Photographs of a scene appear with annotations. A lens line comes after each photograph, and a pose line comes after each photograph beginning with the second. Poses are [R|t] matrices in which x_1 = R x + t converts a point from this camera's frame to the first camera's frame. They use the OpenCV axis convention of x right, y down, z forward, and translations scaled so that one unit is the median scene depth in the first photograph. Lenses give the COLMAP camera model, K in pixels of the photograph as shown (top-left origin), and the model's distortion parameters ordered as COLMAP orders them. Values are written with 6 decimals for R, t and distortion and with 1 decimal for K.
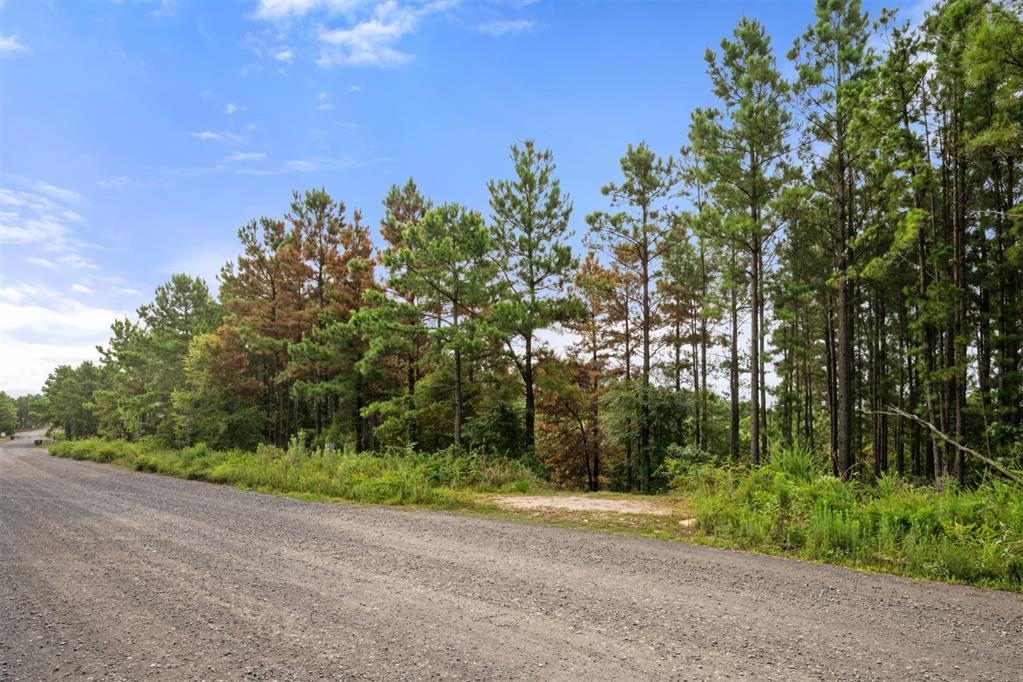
lens RADIAL K [[1126.0, 0, 512.8], [0, 1126.0, 340.2], [0, 0, 1]] dist [0.004967, 0.000000]
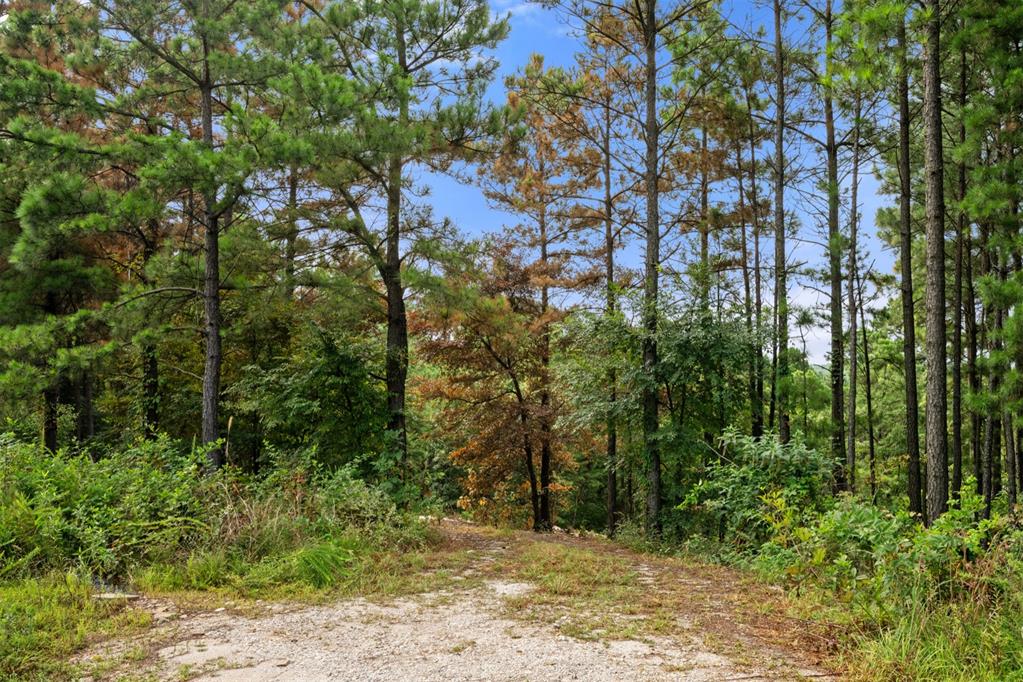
lens RADIAL K [[826.7, 0, 509.8], [0, 826.7, 344.6], [0, 0, 1]] dist [-0.002423, -0.001347]
pose [[0.999883, 0.001499, 0.015190, 0.052745], [-0.001768, 0.999841, 0.017736, 0.050853], [-0.015161, -0.017761, 0.999727, 0.635206]]
